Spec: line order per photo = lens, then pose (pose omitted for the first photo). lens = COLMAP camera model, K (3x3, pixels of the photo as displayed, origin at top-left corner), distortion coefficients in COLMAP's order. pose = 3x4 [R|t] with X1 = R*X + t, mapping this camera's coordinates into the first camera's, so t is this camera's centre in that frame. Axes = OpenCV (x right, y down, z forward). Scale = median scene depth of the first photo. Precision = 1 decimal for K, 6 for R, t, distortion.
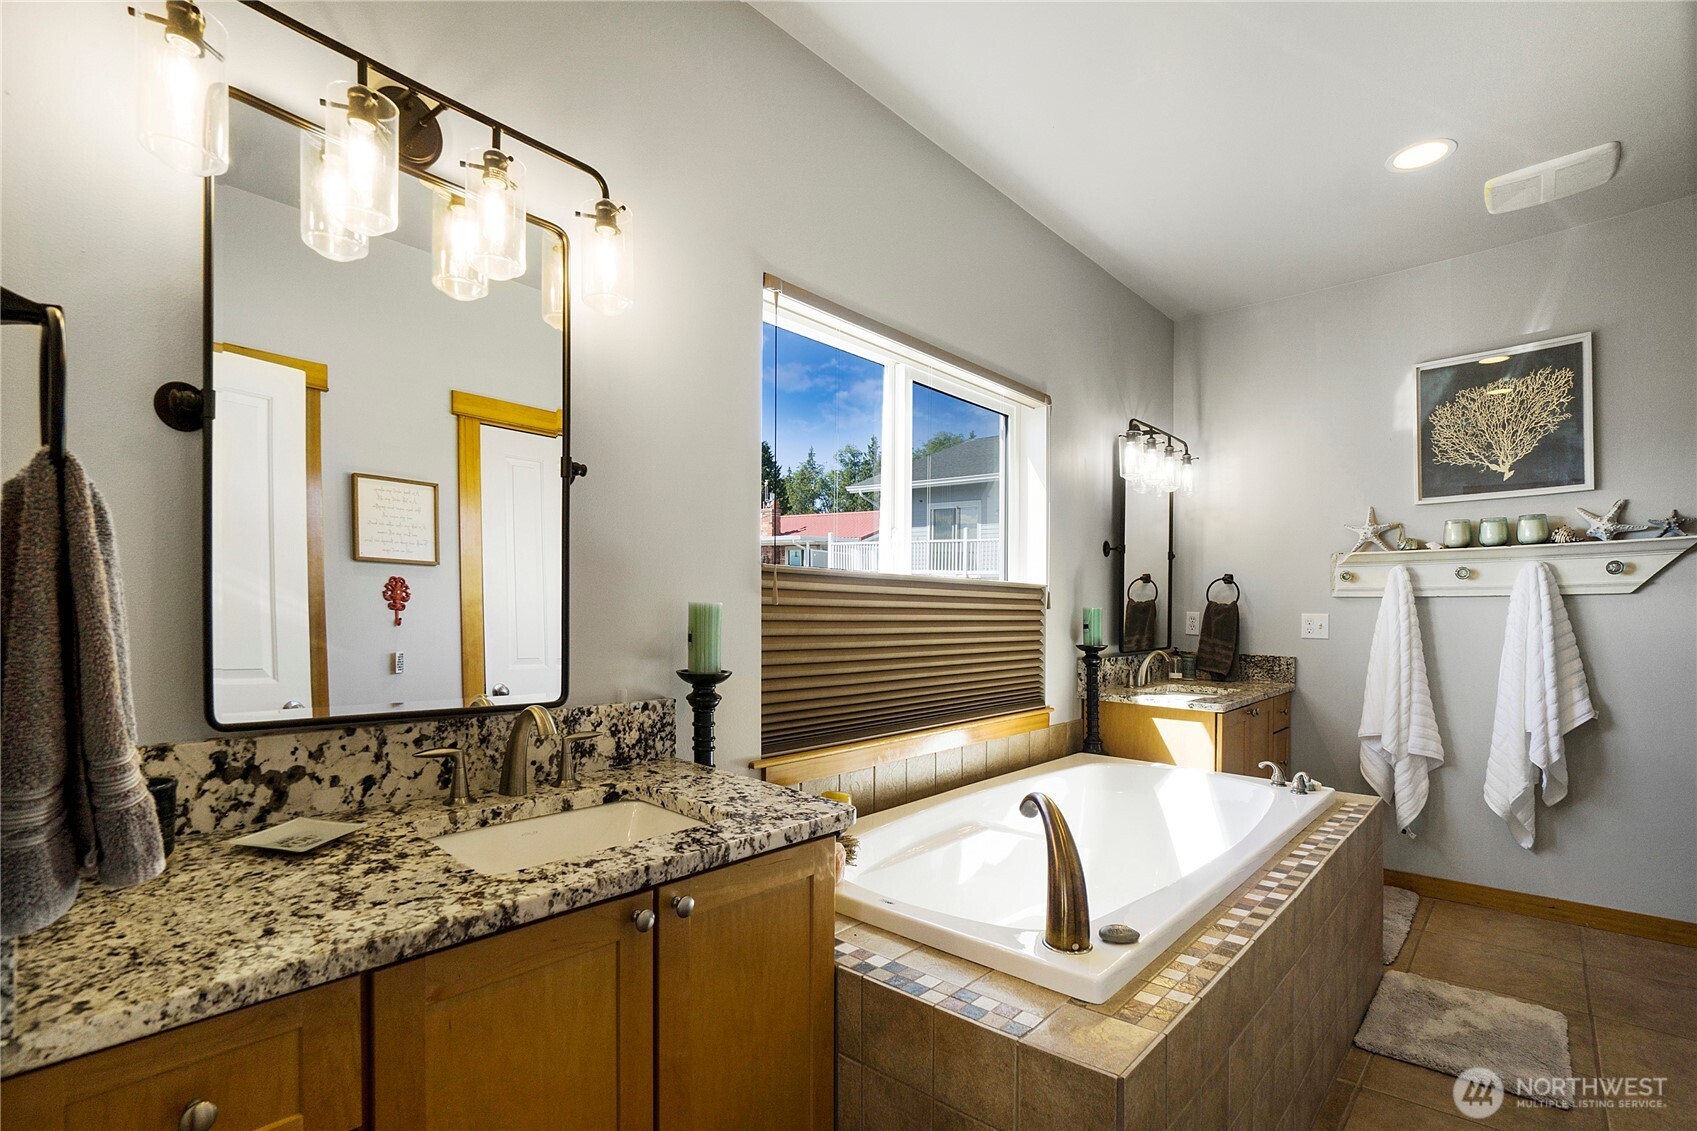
lens RADIAL K [[795.5, 0, 849.5], [0, 795.5, 573.1], [0, 0, 1]] dist [-0.001451, -0.000263]
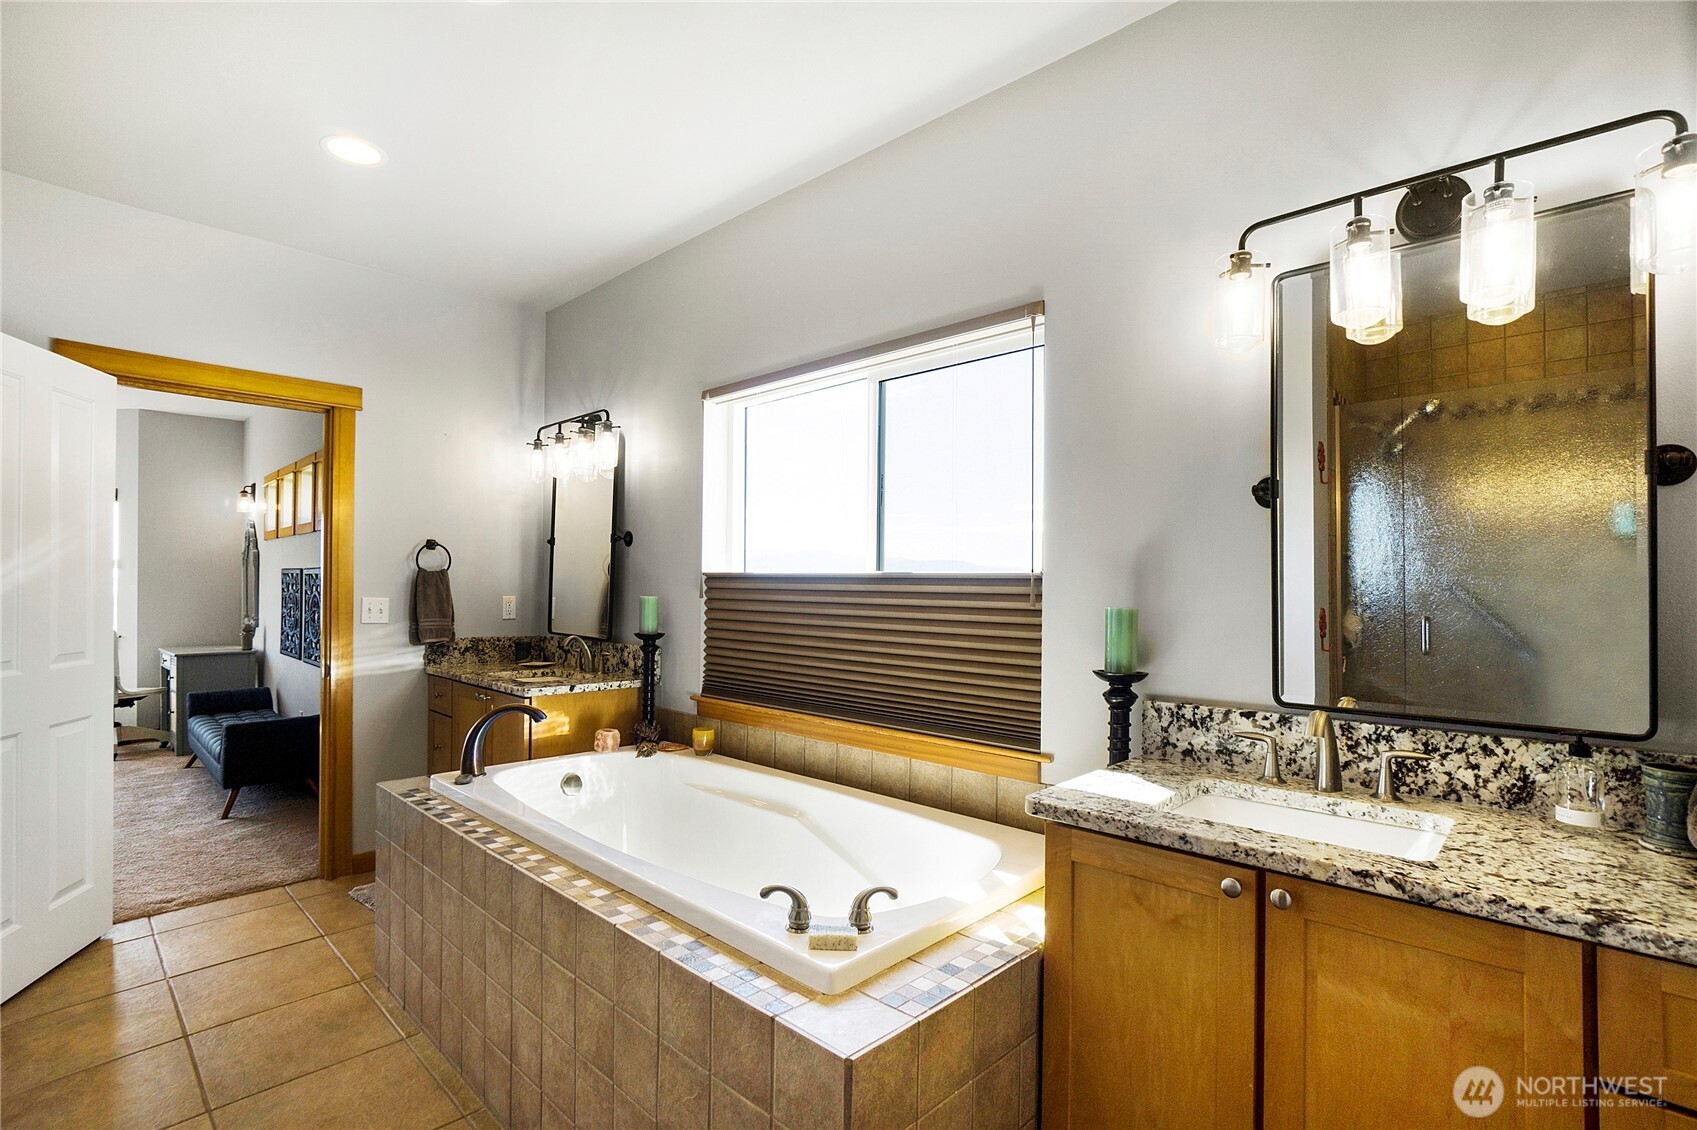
lens RADIAL K [[795.5, 0, 849.5], [0, 795.5, 572.6], [0, 0, 1]] dist [-0.001451, -0.000263]
pose [[-0.039877, -0.026134, -0.998863, 1.252572], [0.037545, 0.998913, -0.027635, 0.039272], [0.998499, -0.038604, -0.038852, 1.177372]]
